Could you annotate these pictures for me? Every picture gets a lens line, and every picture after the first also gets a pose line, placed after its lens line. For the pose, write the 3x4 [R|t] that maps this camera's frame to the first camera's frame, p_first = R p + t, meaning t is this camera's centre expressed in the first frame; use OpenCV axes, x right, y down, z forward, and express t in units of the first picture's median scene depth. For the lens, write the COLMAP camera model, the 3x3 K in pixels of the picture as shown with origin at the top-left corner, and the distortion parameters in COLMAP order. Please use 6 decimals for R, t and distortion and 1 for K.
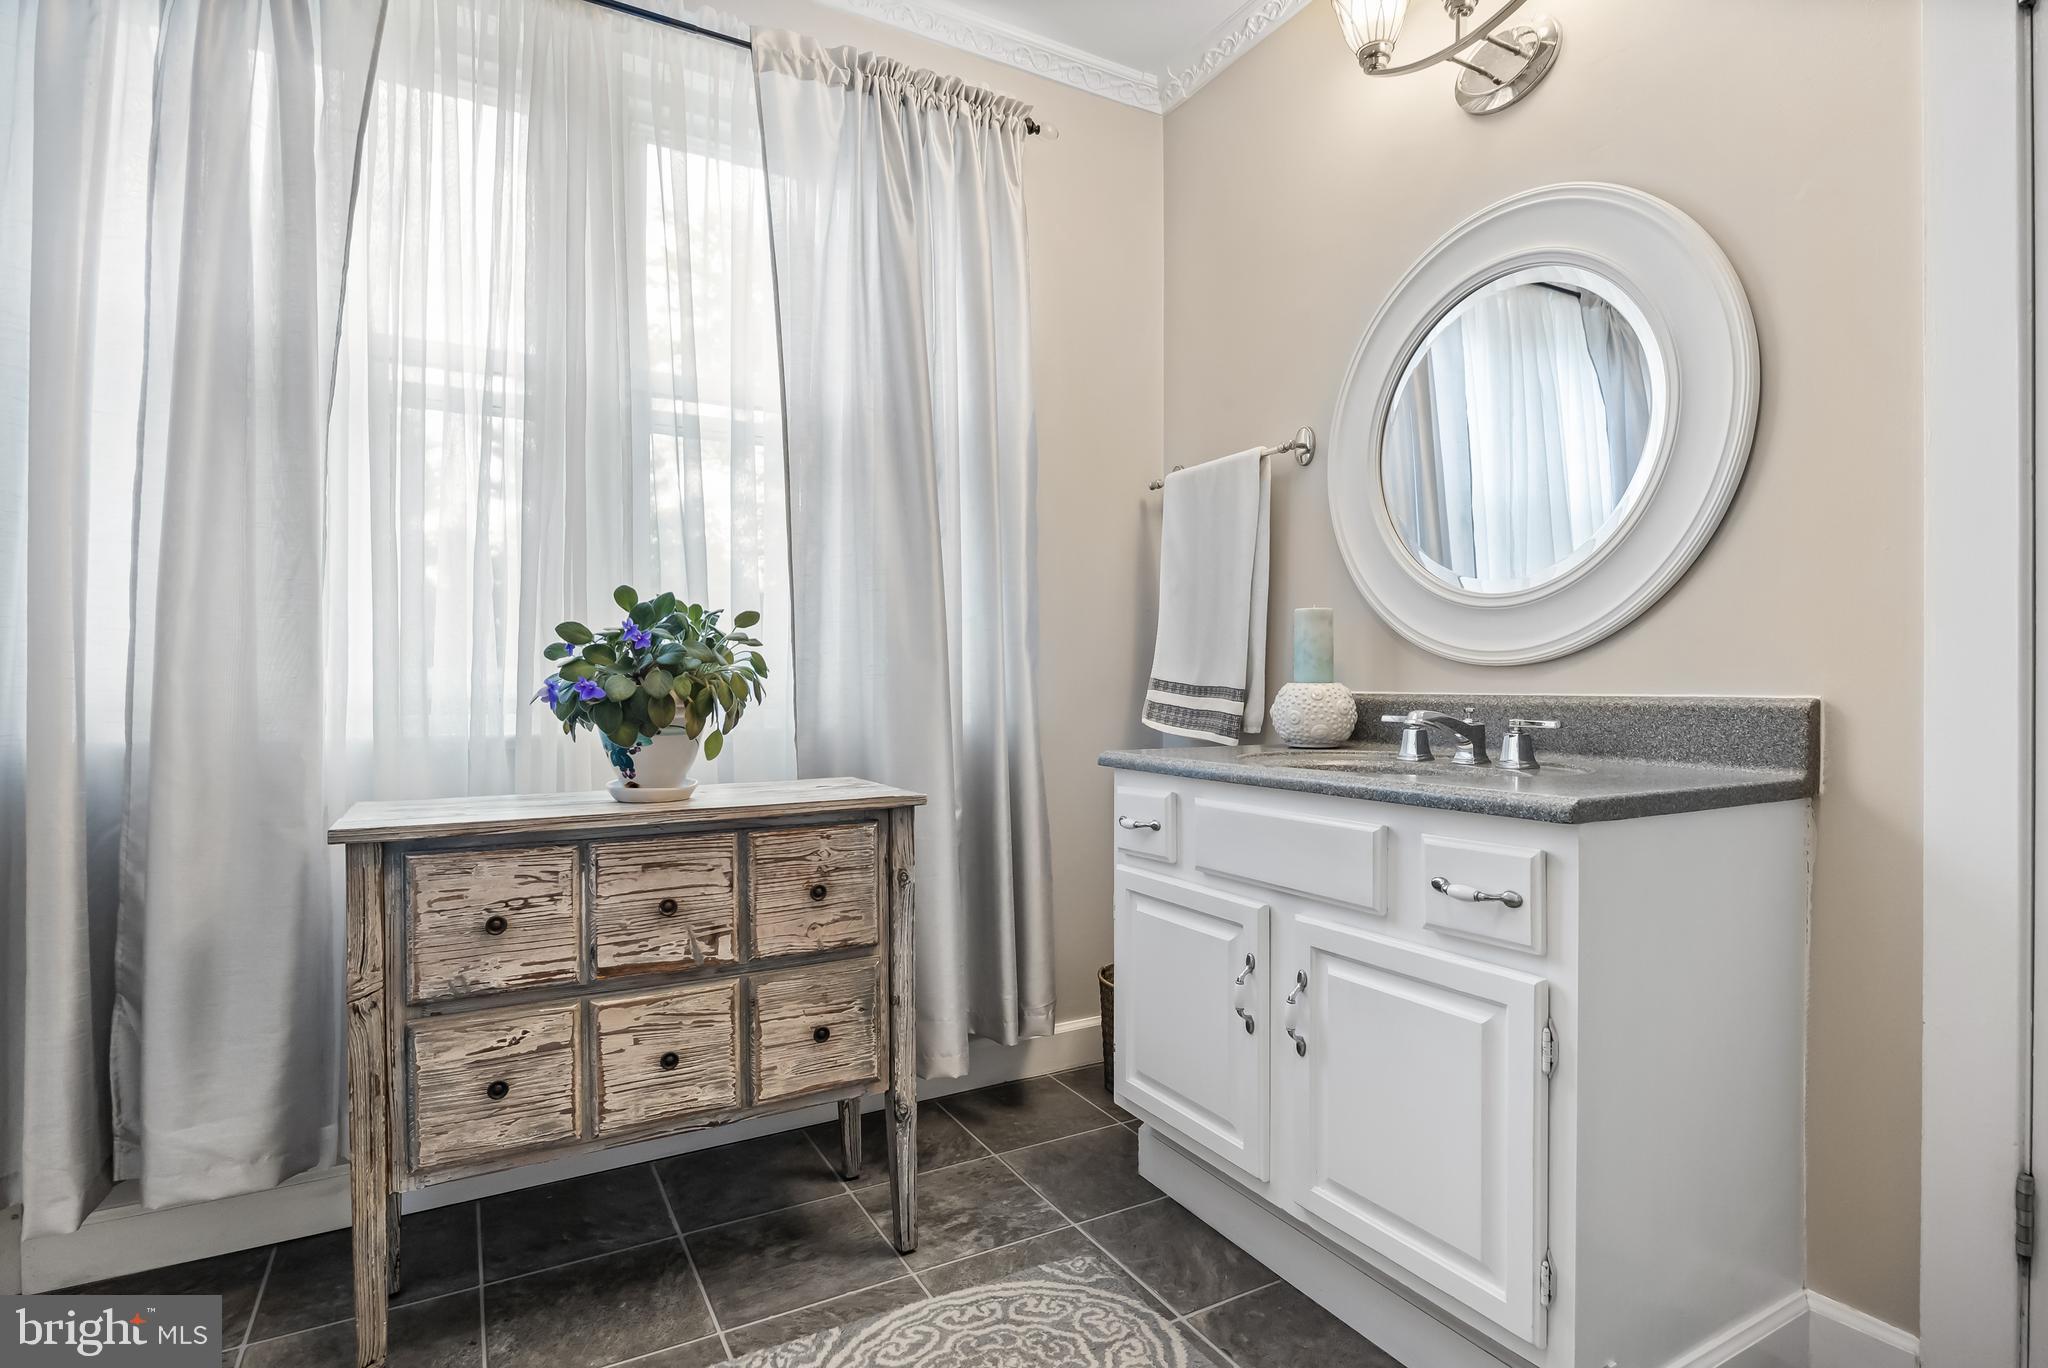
lens RADIAL K [[1022.9, 0, 1027.9], [0, 1022.9, 690.5], [0, 0, 1]] dist [-0.016567, 0.000612]
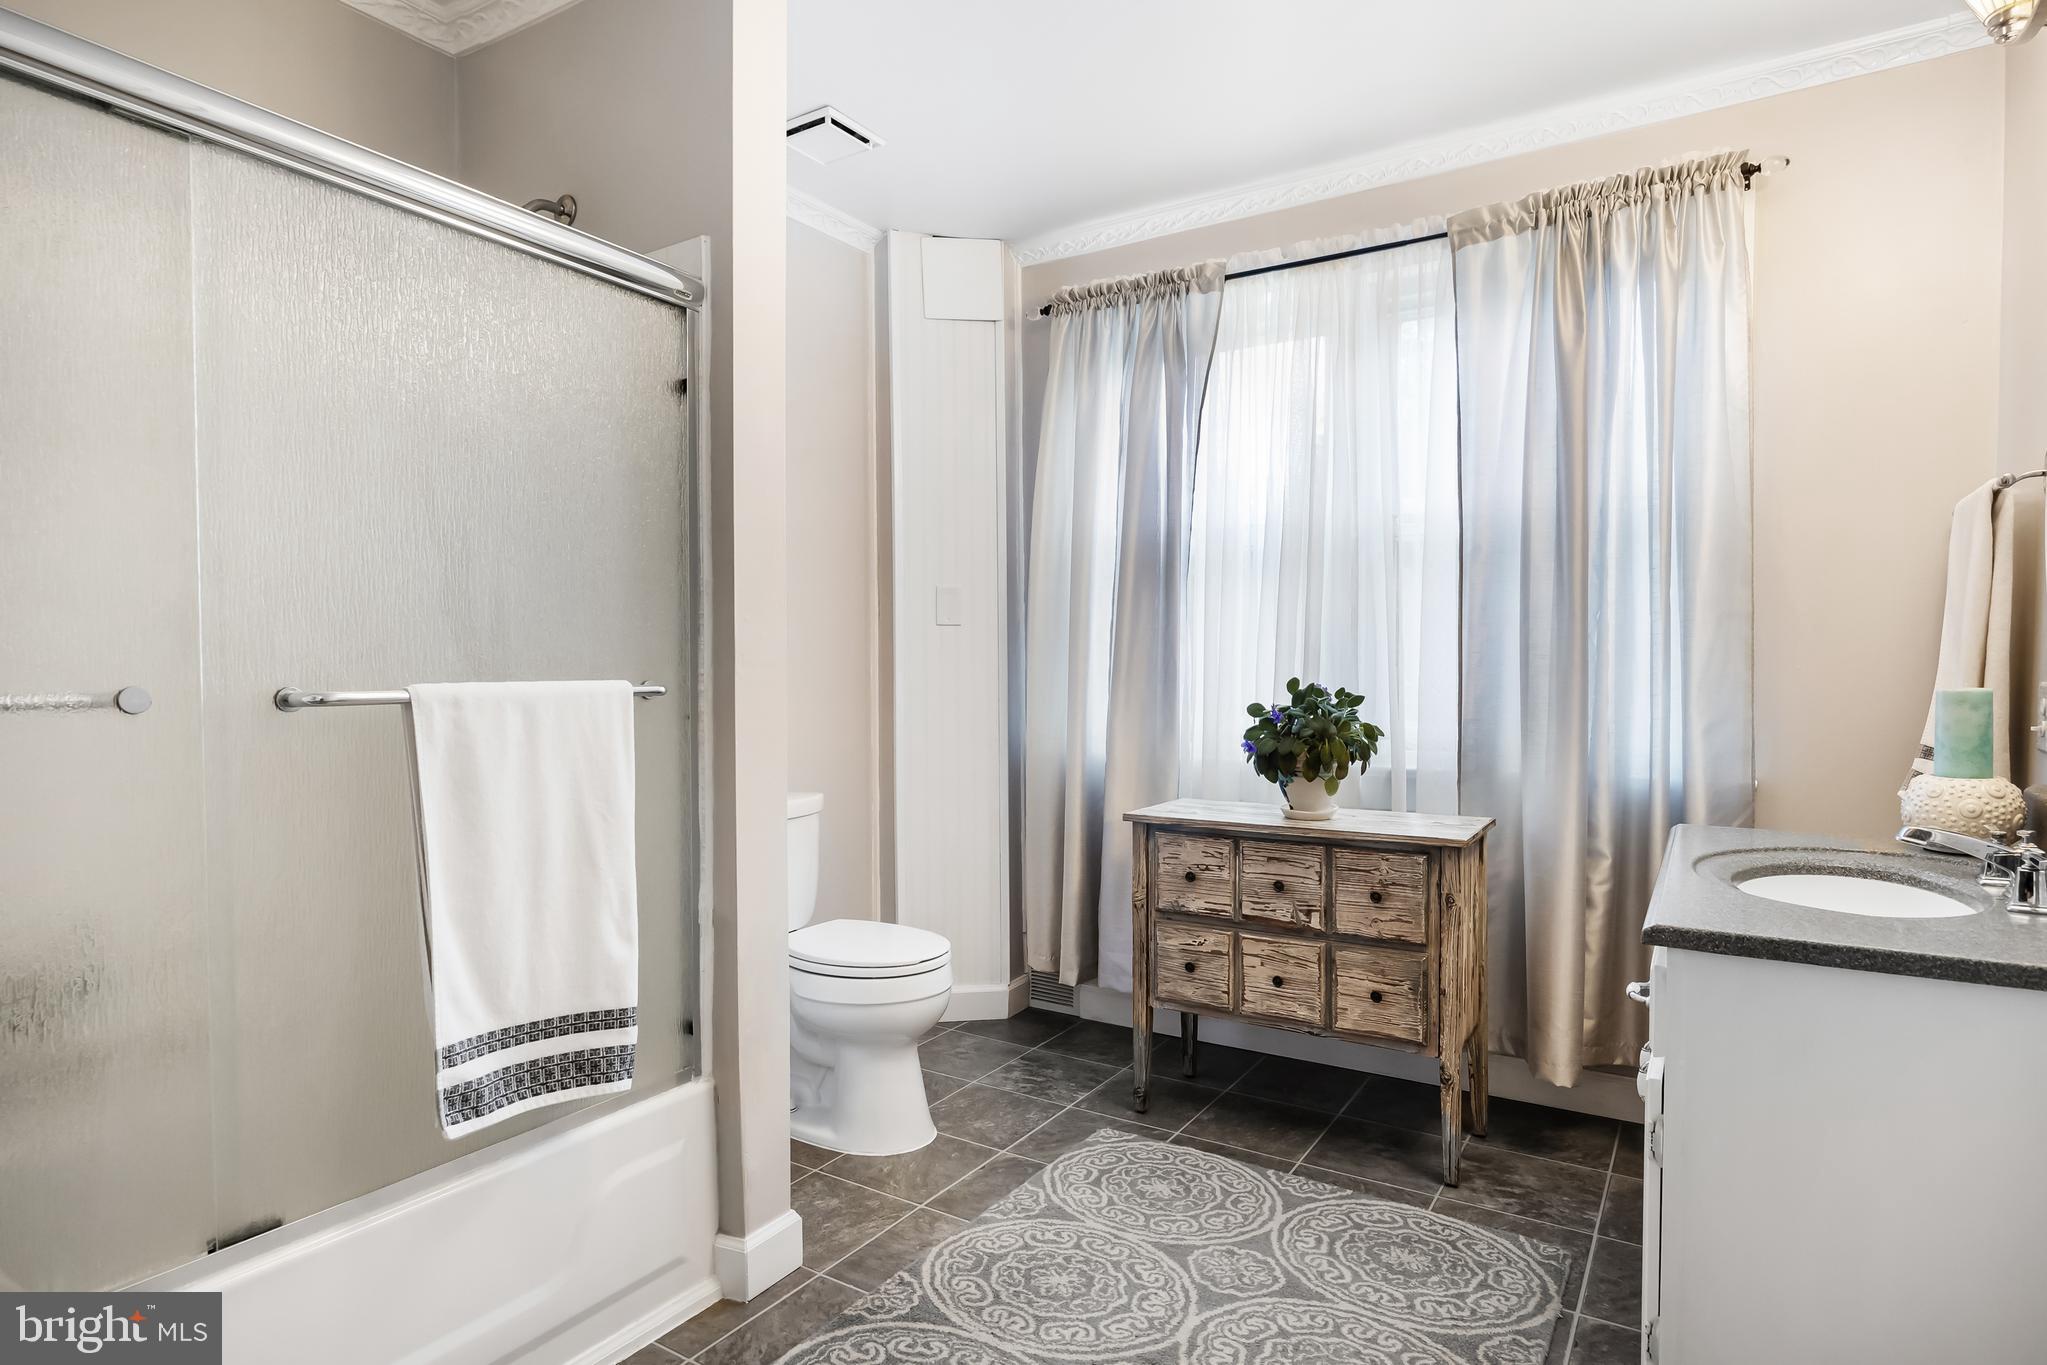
lens RADIAL K [[1022.4, 0, 1027.4], [0, 1022.4, 689.0], [0, 0, 1]] dist [-0.016567, 0.000612]
pose [[0.479439, 0.018273, -0.877385, 0.830901], [0.000869, 0.999773, 0.021296, -0.127725], [0.877575, -0.010972, 0.479314, -0.109416]]
